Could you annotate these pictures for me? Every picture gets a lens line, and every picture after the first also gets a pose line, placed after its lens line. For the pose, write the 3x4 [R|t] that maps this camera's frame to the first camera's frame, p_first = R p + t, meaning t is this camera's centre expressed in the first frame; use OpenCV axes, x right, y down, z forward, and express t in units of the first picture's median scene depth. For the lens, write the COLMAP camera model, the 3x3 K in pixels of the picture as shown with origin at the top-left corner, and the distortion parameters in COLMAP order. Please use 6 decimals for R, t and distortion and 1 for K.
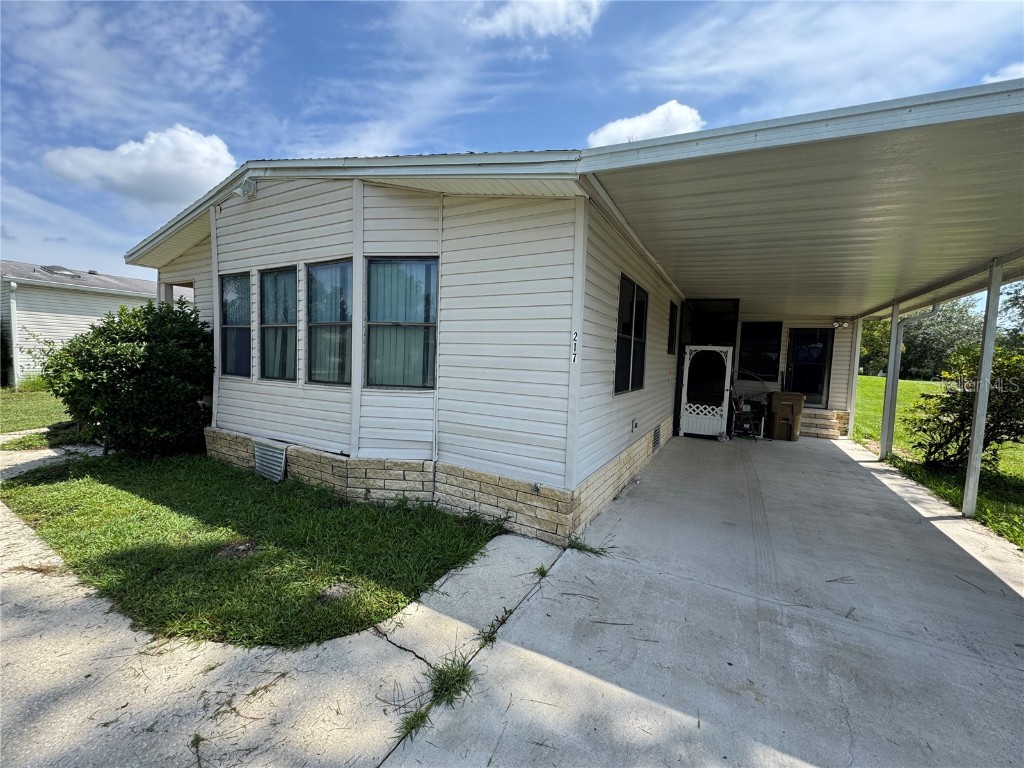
lens RADIAL K [[405.6, 0, 512.0], [0, 405.6, 384.0], [0, 0, 1]] dist [0.000582, 0.000238]
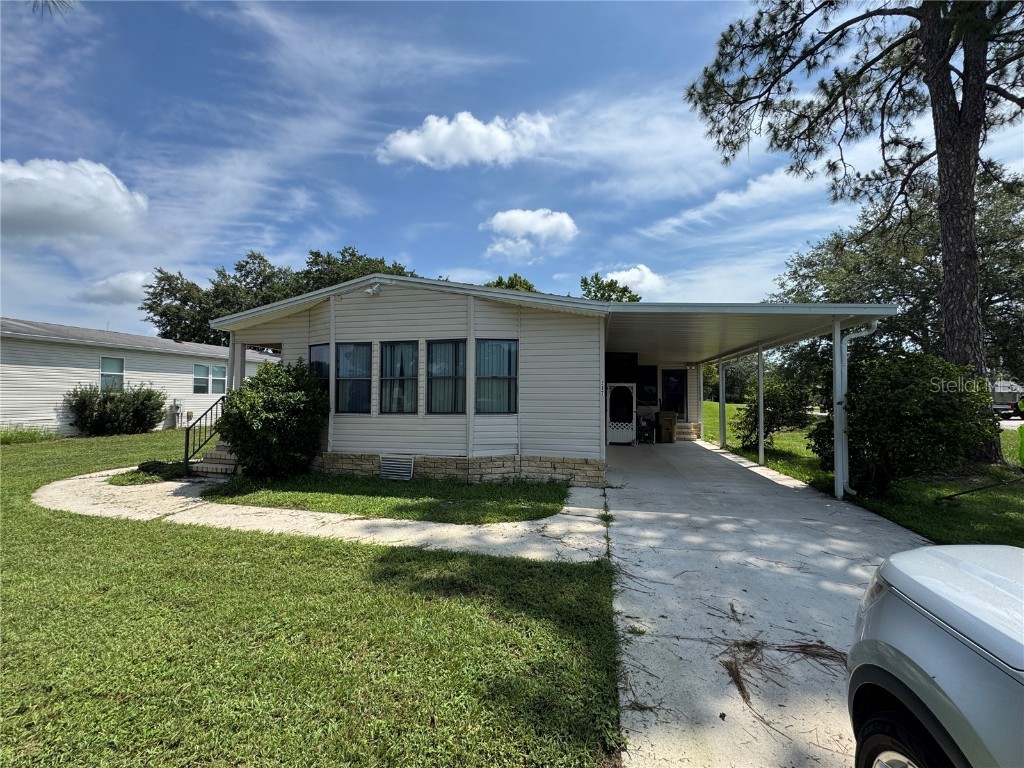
lens RADIAL K [[412.5, 0, 508.8], [0, 412.5, 389.9], [0, 0, 1]] dist [0.011816, -0.000192]
pose [[0.955589, -0.027833, 0.293385, -0.347892], [0.050562, 0.996253, -0.070174, 0.016163], [-0.290333, 0.081891, 0.953415, -0.326499]]
